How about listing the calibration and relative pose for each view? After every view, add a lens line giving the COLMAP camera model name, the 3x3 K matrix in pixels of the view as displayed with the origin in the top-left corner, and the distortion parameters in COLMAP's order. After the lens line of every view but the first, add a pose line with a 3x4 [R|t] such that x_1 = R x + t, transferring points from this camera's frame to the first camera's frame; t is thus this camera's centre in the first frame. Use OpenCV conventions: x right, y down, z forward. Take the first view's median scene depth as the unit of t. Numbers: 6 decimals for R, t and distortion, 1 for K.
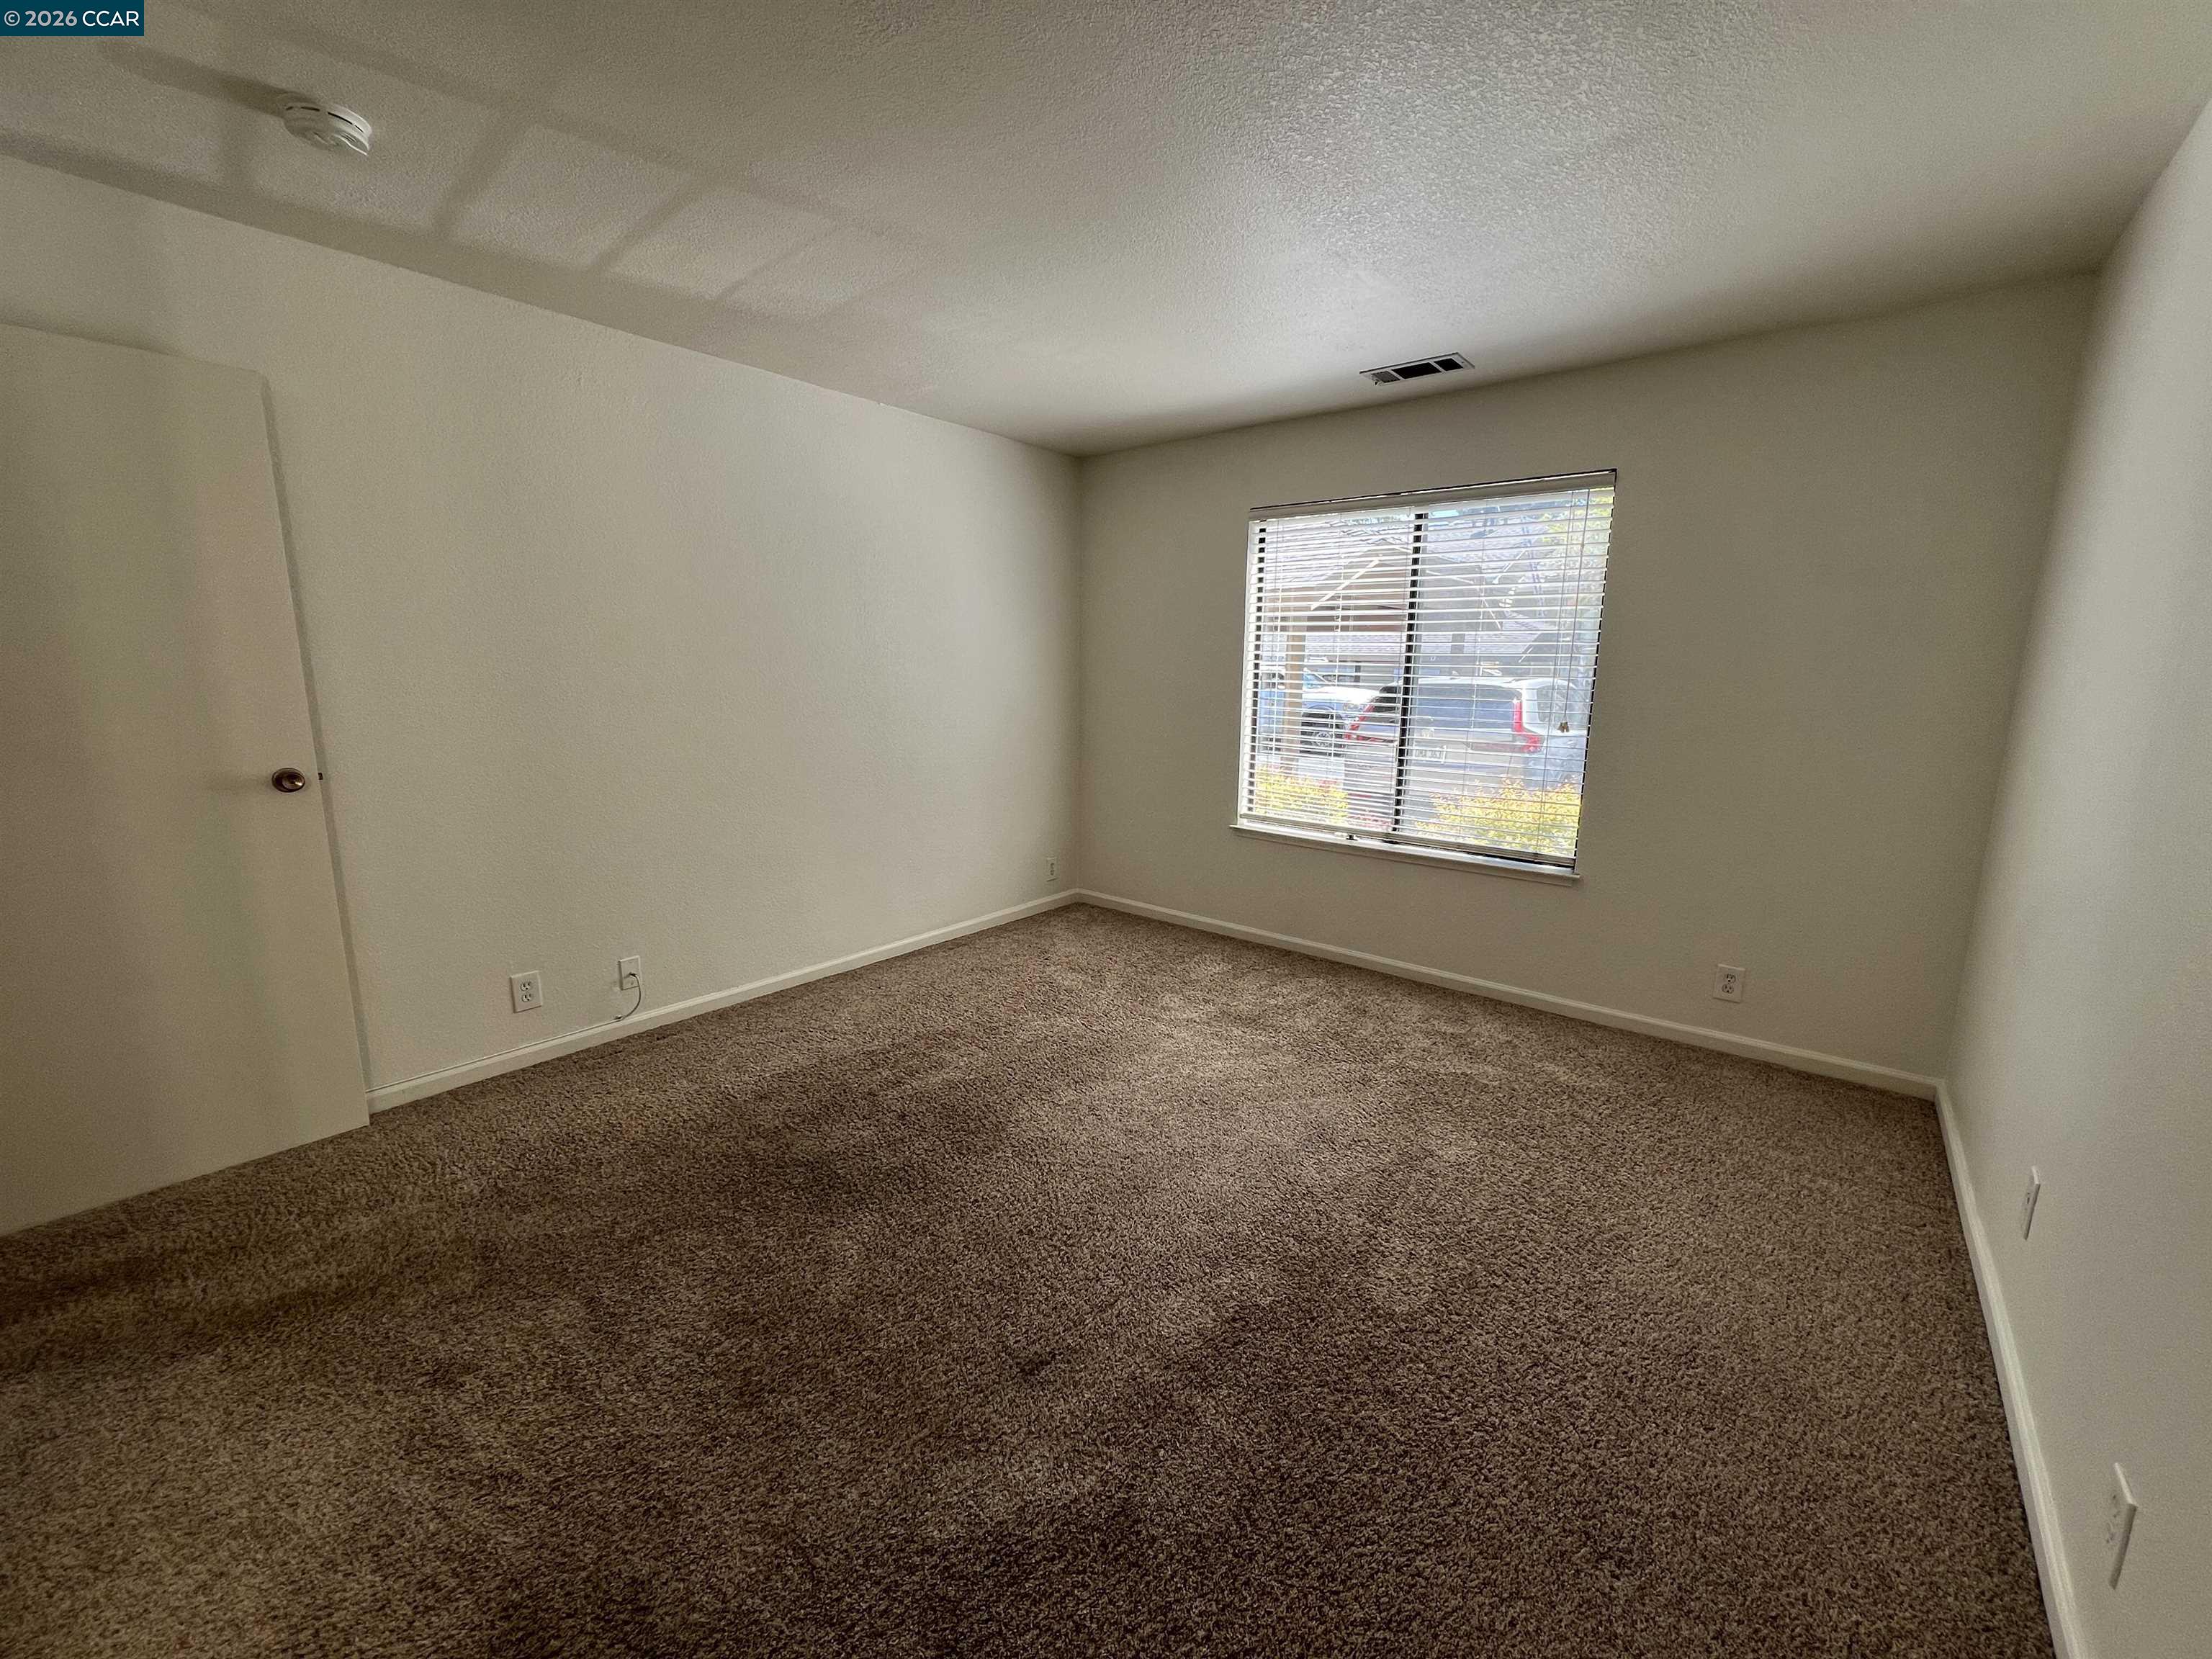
lens RADIAL K [[884.0, 0, 1103.4], [0, 884.0, 838.9], [0, 0, 1]] dist [-0.000032, 0.000469]
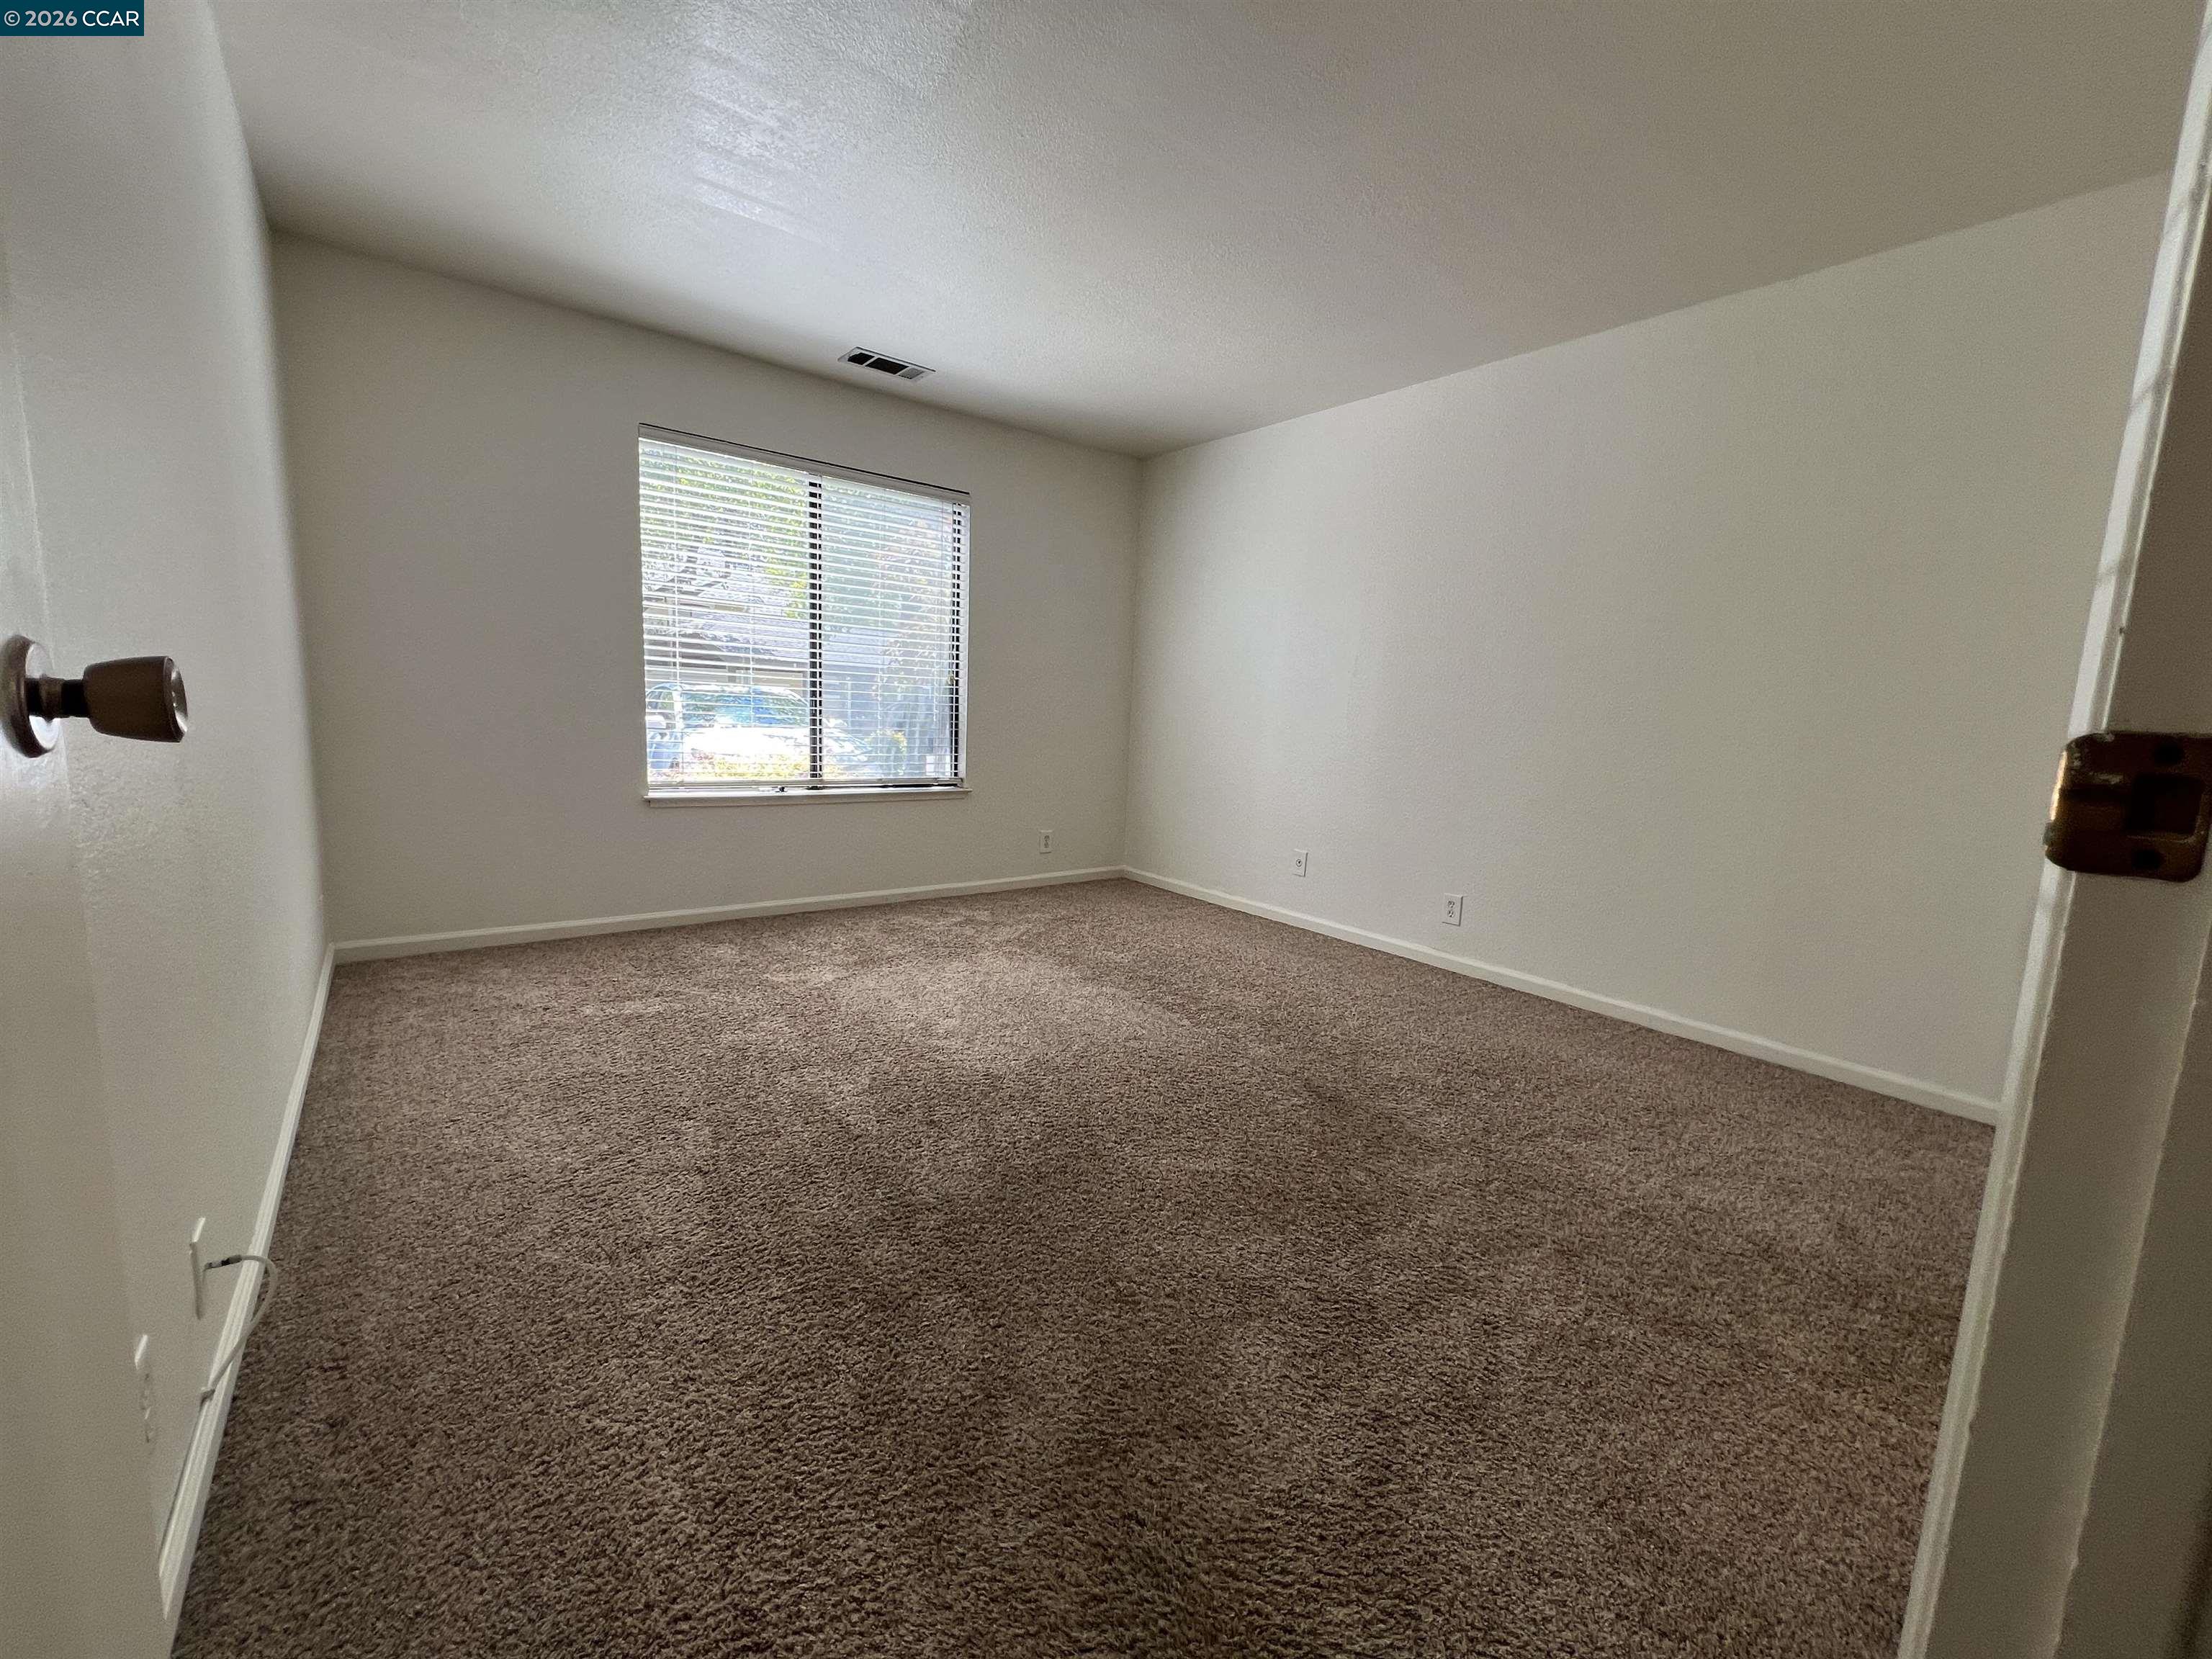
lens RADIAL K [[884.0, 0, 1112.1], [0, 884.0, 821.3], [0, 0, 1]] dist [-0.000032, 0.000469]
pose [[0.215059, -0.131446, 0.967715, -0.660193], [0.153839, 0.983089, 0.099346, -0.007834], [-0.964408, 0.127507, 0.231643, 0.436105]]
